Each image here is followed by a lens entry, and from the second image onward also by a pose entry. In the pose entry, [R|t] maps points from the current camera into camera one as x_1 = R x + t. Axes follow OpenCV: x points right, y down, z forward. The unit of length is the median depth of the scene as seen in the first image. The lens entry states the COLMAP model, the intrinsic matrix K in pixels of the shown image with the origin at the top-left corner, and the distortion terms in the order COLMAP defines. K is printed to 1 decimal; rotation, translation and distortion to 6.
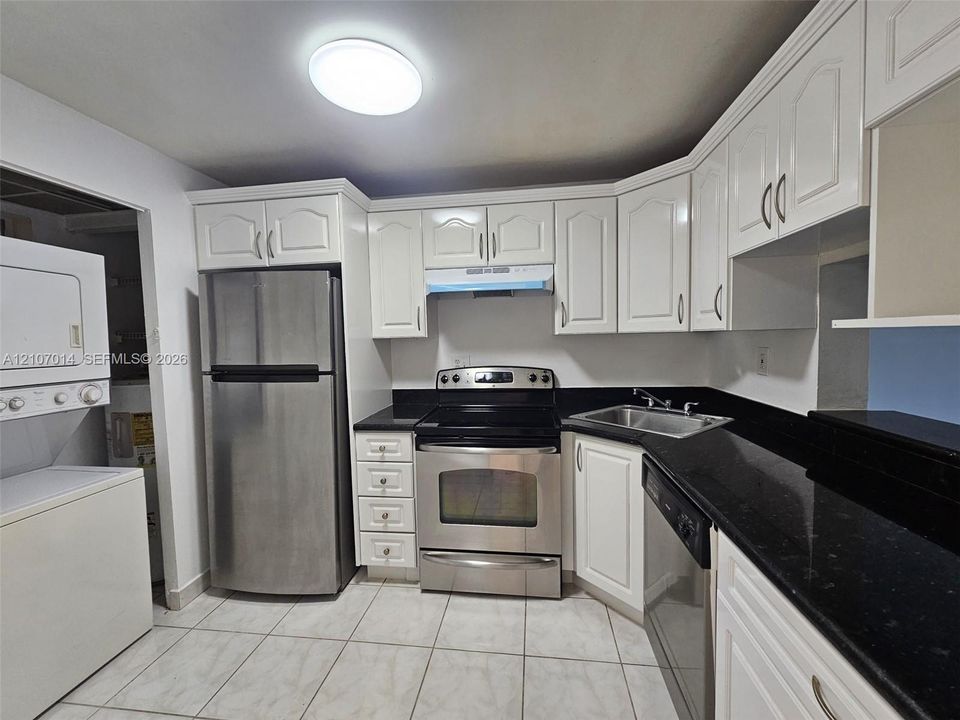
lens RADIAL K [[392.9, 0, 480.0], [0, 392.9, 360.0], [0, 0, 1]] dist [-0.001889, -0.000039]
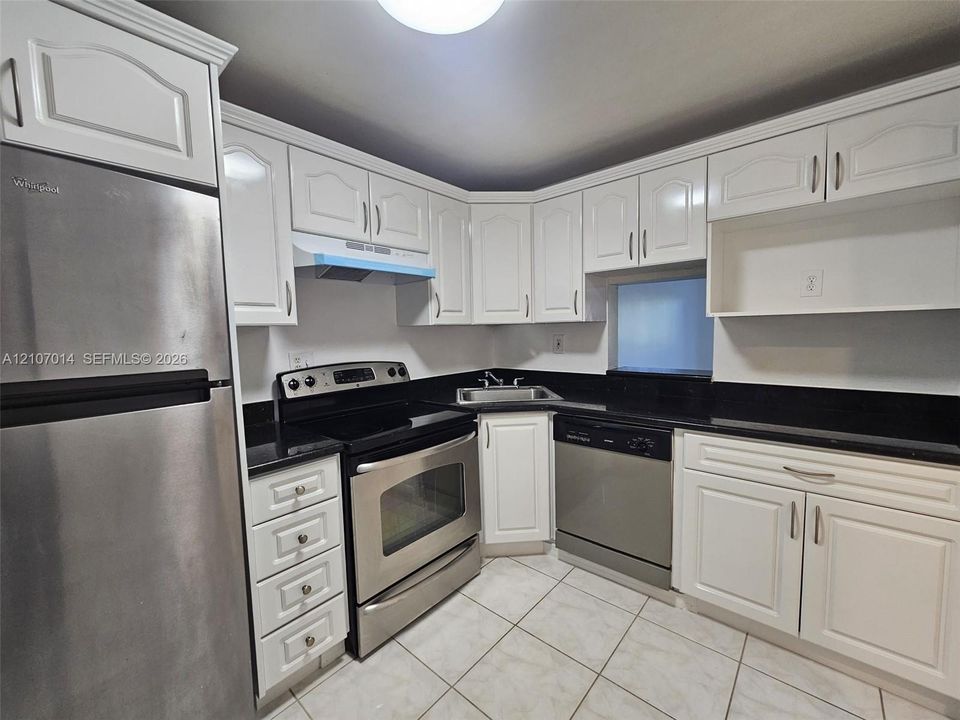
lens RADIAL K [[392.9, 0, 480.0], [0, 392.9, 360.0], [0, 0, 1]] dist [-0.001889, -0.000039]
pose [[0.552760, -0.053106, 0.831646, -0.619800], [0.060296, 0.997900, 0.023646, 0.008935], [-0.831156, 0.037074, 0.554802, 0.372052]]
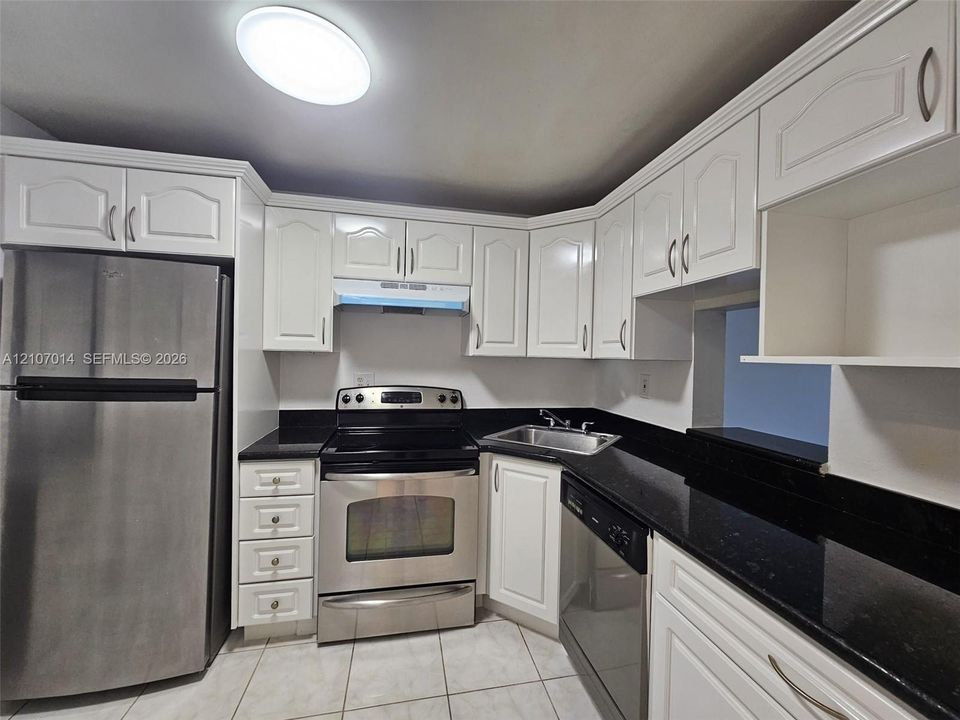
lens RADIAL K [[392.9, 0, 480.0], [0, 392.9, 360.0], [0, 0, 1]] dist [-0.001889, -0.000039]
pose [[0.942278, 0.041898, 0.332200, -0.127364], [-0.025376, 0.998223, -0.053921, 0.000348], [-0.333869, 0.042378, 0.941666, 0.044060]]
